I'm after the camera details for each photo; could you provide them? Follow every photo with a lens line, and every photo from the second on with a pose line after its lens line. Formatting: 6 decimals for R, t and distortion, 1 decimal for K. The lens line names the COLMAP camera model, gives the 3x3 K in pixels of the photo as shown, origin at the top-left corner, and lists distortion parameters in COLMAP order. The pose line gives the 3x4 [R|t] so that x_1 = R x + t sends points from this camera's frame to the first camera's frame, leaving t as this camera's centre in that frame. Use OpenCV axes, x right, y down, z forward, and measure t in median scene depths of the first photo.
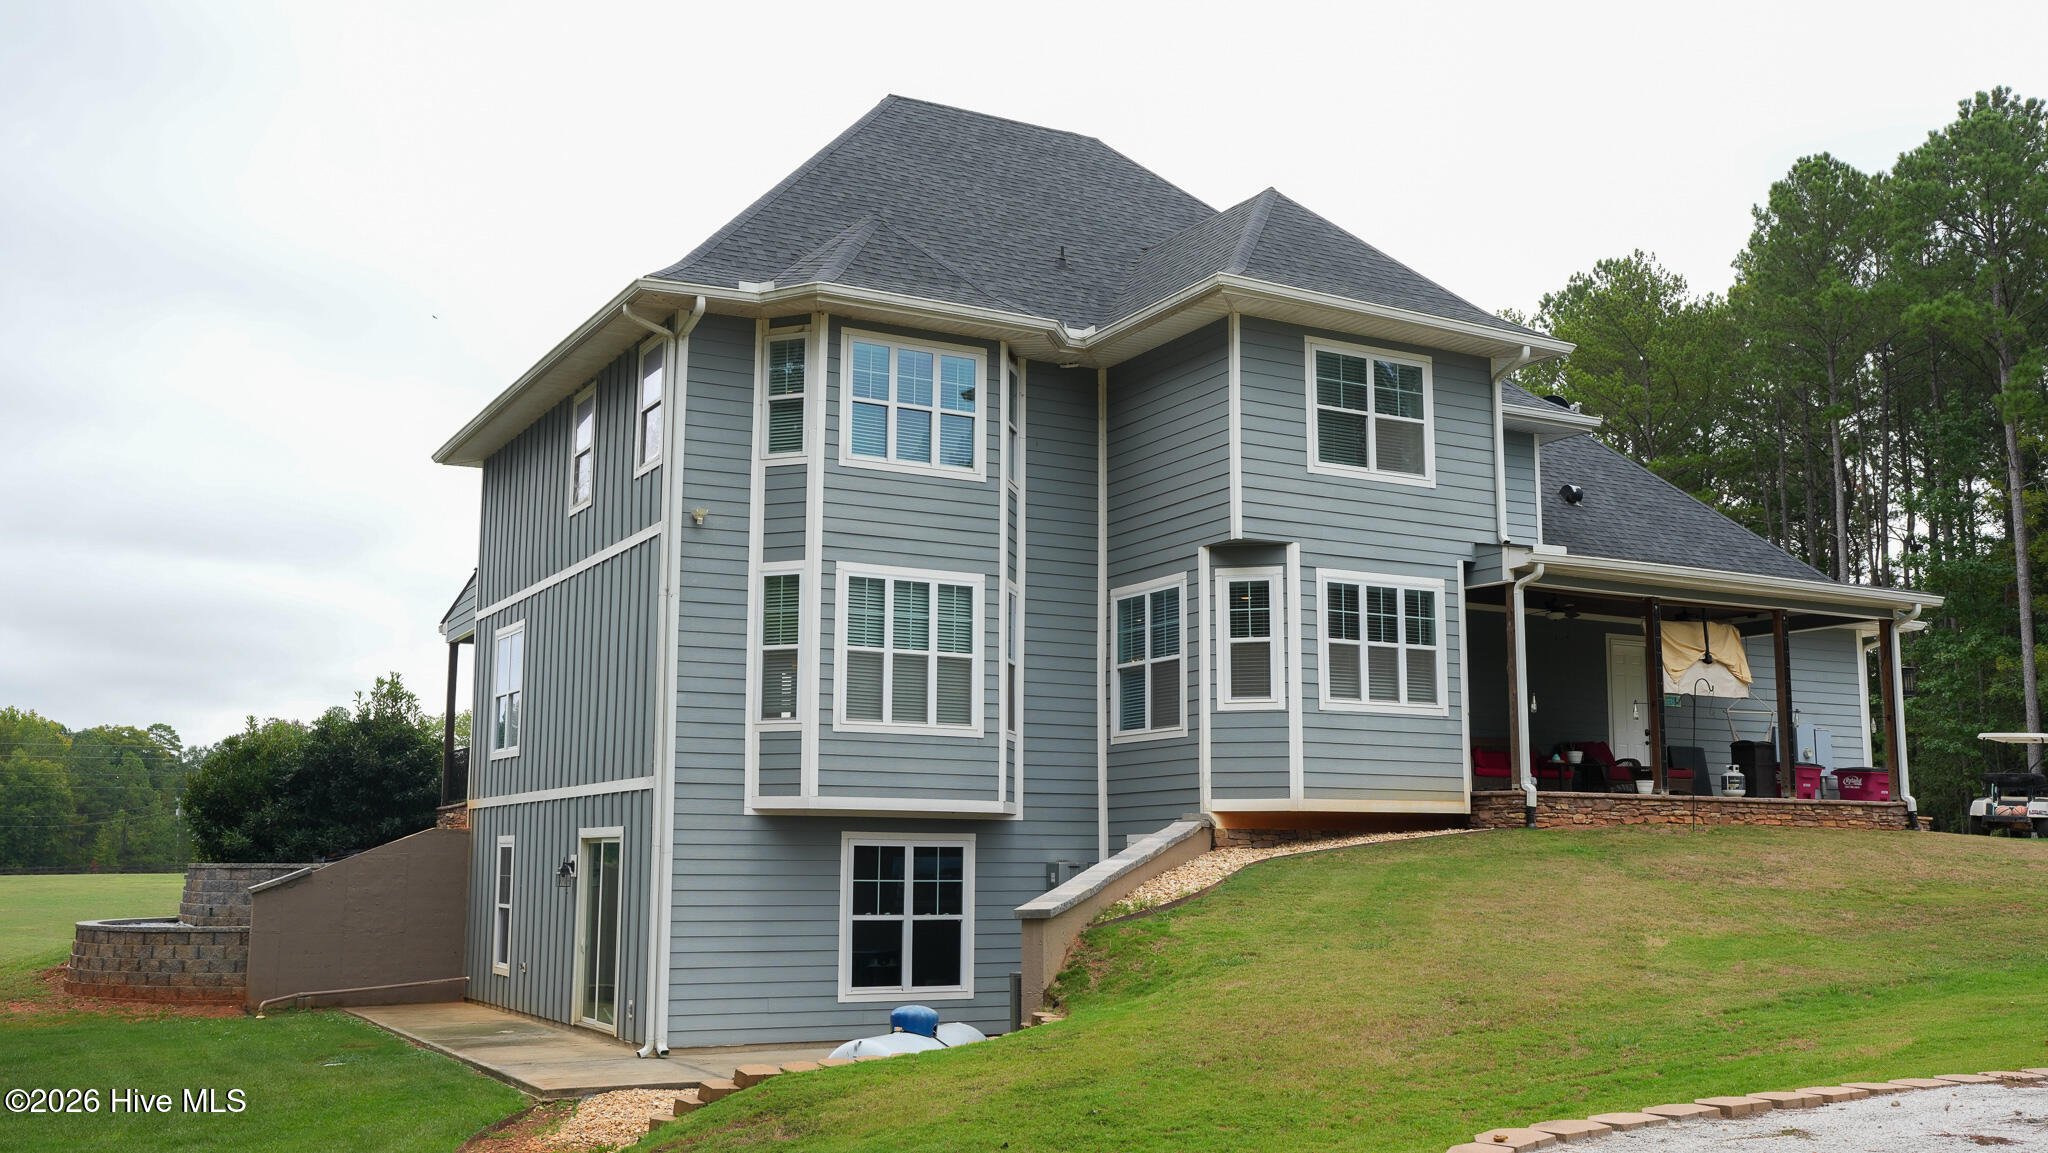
lens RADIAL K [[1918.0, 0, 1024.0], [0, 1918.0, 576.5], [0, 0, 1]] dist [-0.009532, -0.002972]
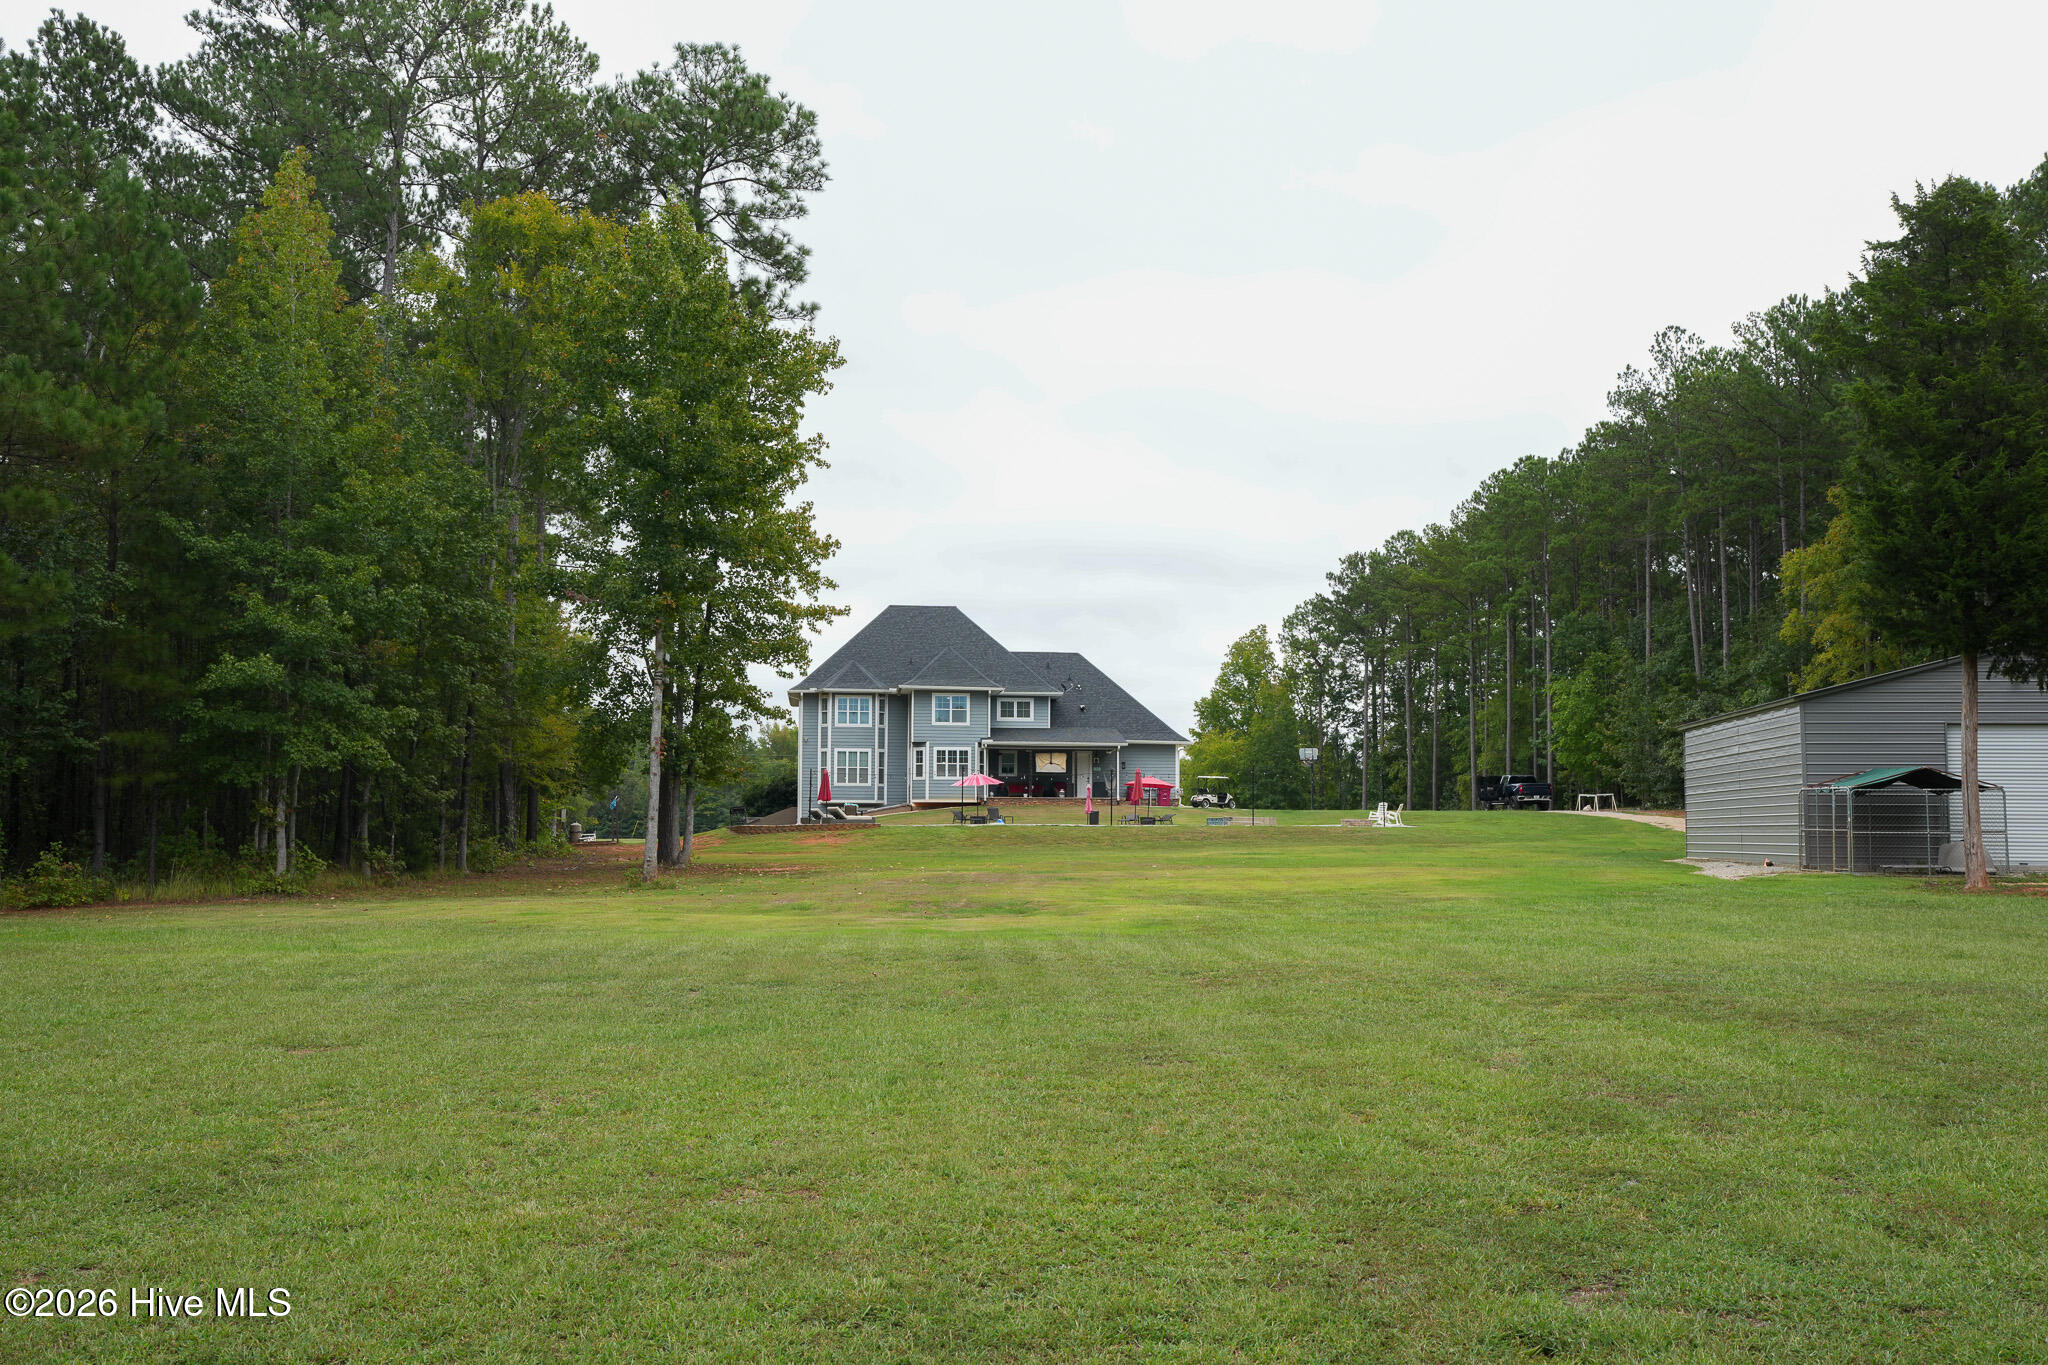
lens RADIAL K [[2079.7, 0, 1024.0], [0, 2079.7, 682.5], [0, 0, 1]] dist [-0.001275, -0.000531]
pose [[0.925162, -0.030209, -0.378368, 2.130103], [0.055598, 0.996861, 0.056357, -0.404876], [0.375478, -0.073176, 0.923938, -3.282978]]
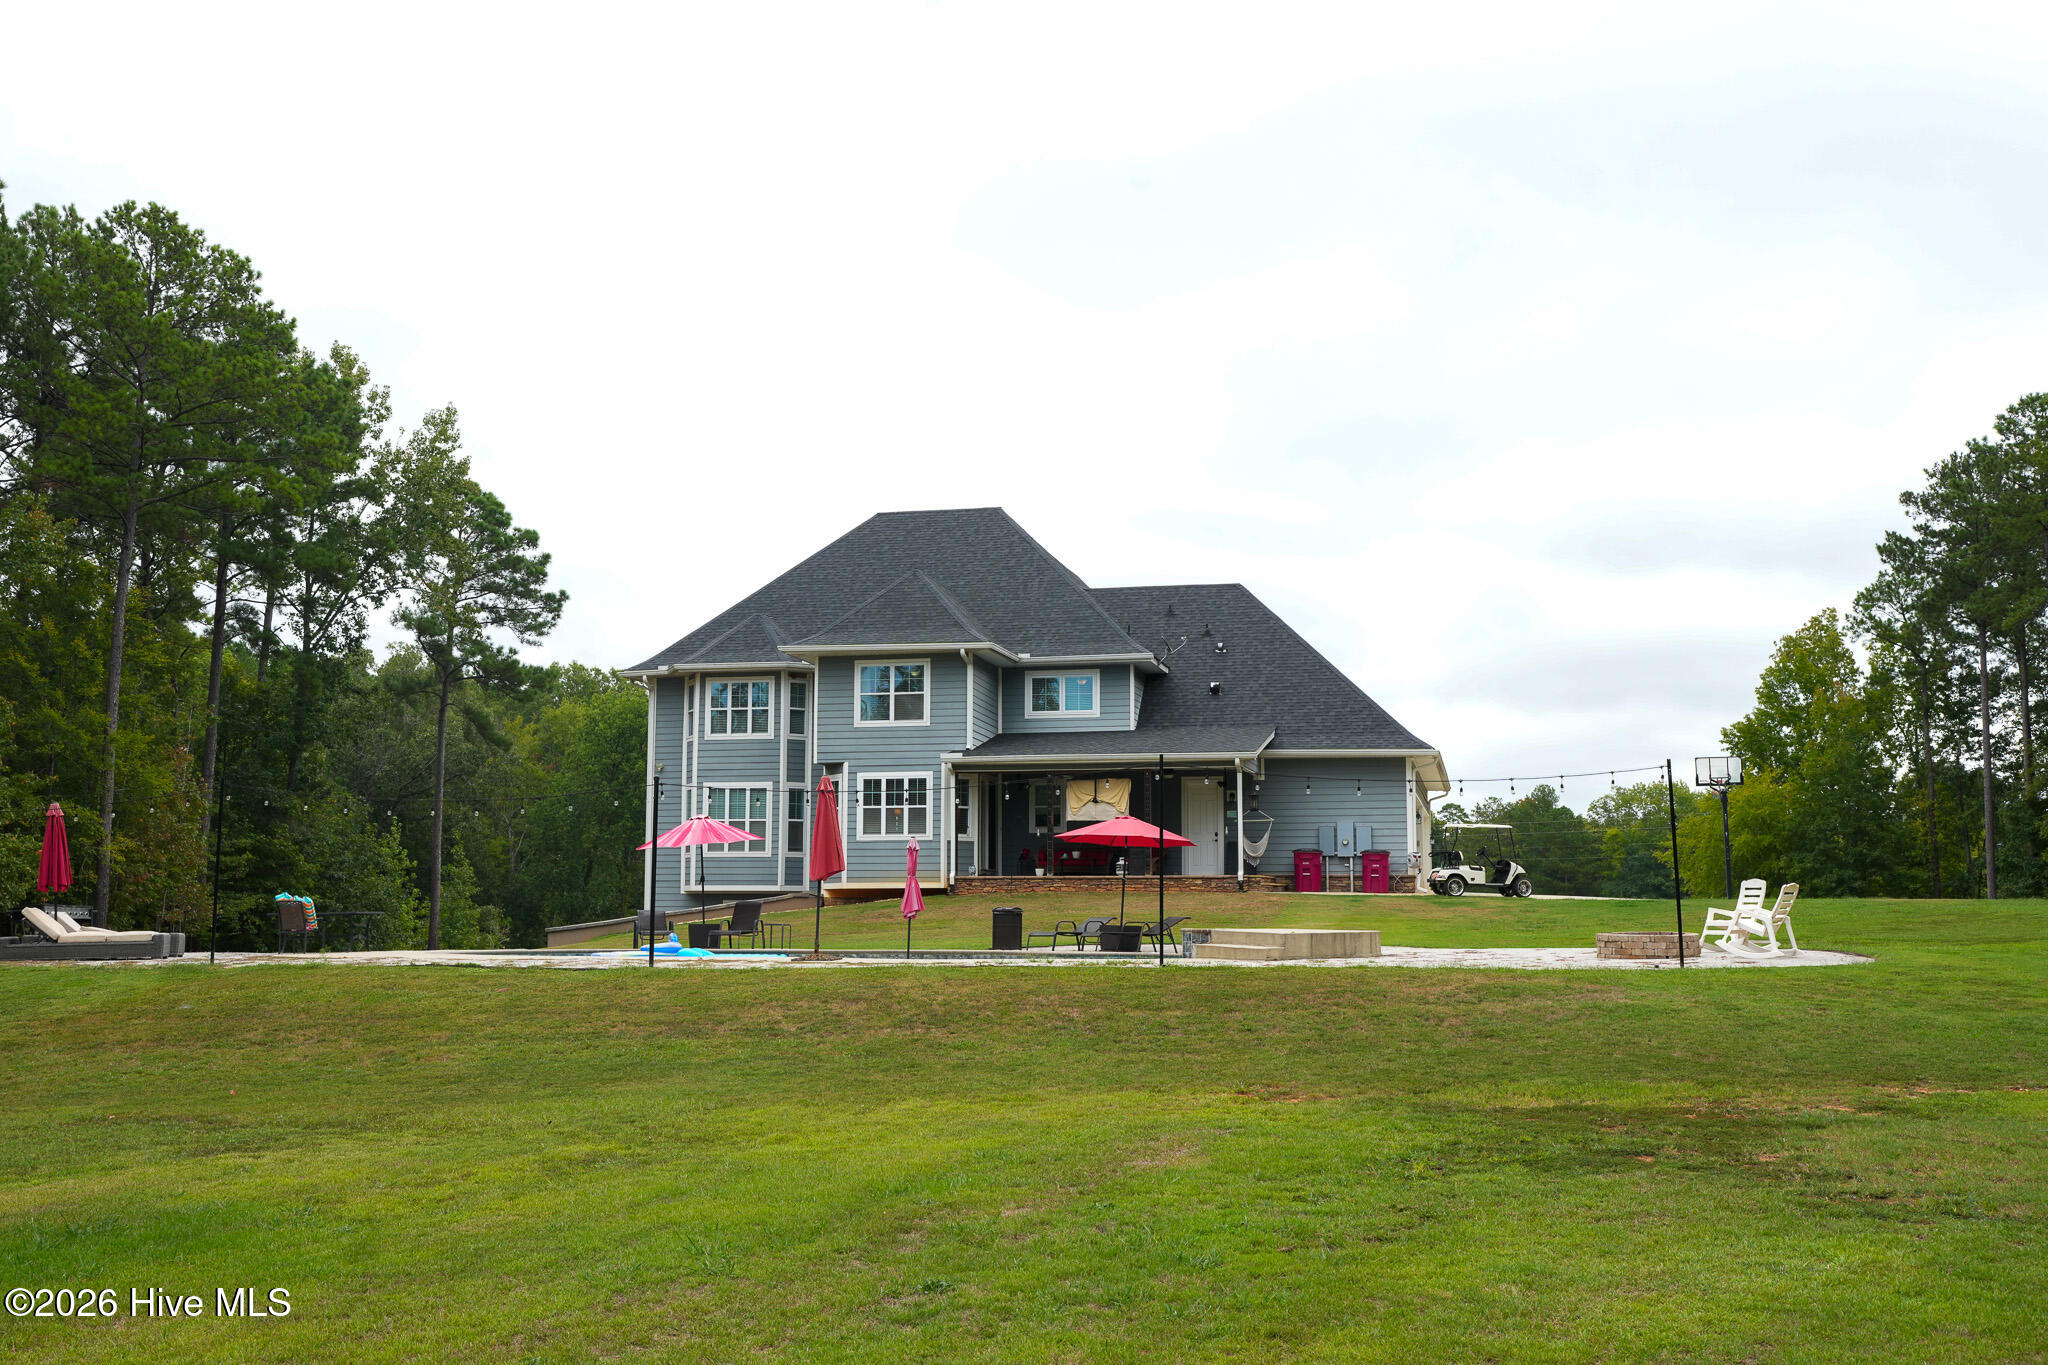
lens RADIAL K [[1965.6, 0, 1024.0], [0, 1965.6, 682.5], [0, 0, 1]] dist [0.002798, 0.014860]
pose [[0.742229, -0.085733, -0.664639, 1.710642], [0.100334, 0.994821, -0.016277, -0.049147], [0.662592, -0.054605, 0.746987, -0.478521]]
